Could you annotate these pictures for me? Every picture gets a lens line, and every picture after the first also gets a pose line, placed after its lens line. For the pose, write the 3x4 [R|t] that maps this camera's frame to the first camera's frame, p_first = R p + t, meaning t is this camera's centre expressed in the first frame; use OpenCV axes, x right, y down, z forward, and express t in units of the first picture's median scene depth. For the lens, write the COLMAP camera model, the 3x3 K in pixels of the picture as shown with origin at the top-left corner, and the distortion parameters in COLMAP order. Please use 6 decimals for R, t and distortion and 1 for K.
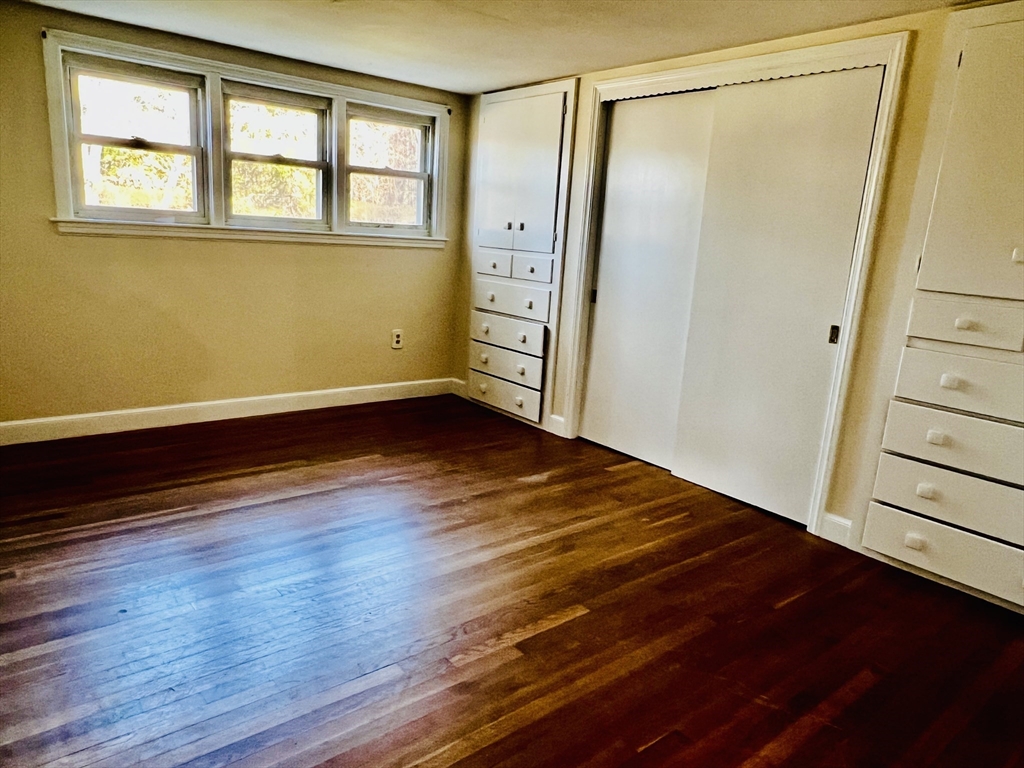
lens RADIAL K [[723.5, 0, 509.4], [0, 723.5, 382.3], [0, 0, 1]] dist [0.009698, -0.006416]
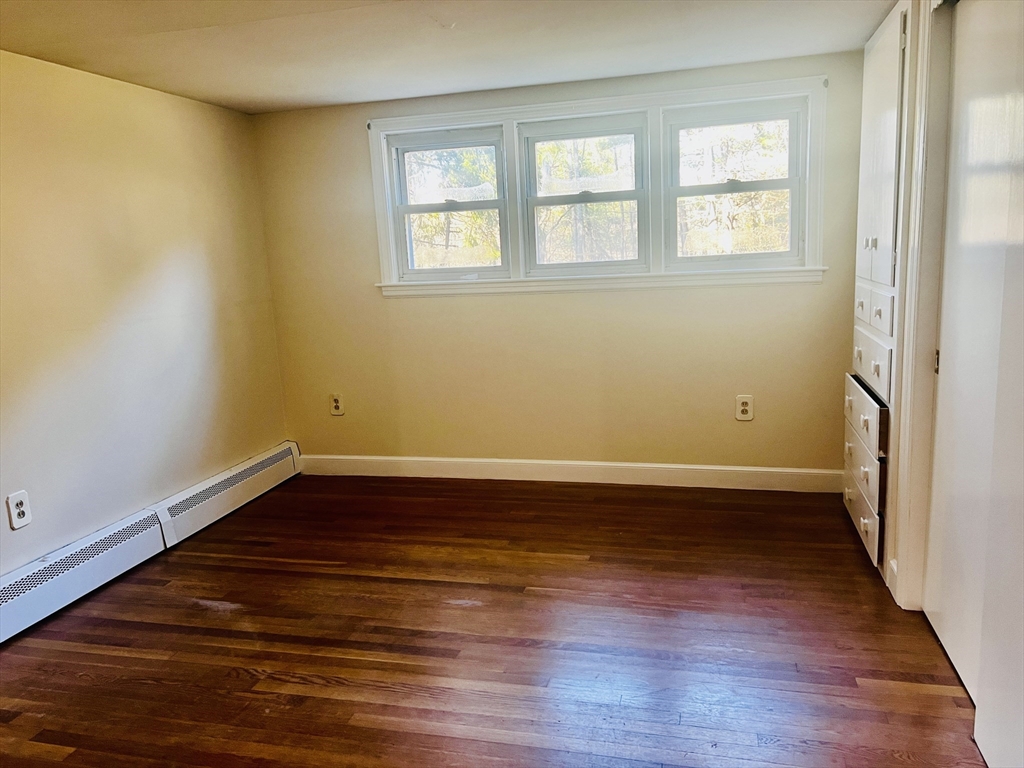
lens RADIAL K [[769.6, 0, 507.5], [0, 769.6, 385.5], [0, 0, 1]] dist [0.074993, -0.080603]
pose [[0.573762, 0.047993, -0.817615, 0.443358], [-0.089802, 0.995949, -0.004557, -0.071710], [0.814084, 0.076038, 0.575747, 0.431218]]
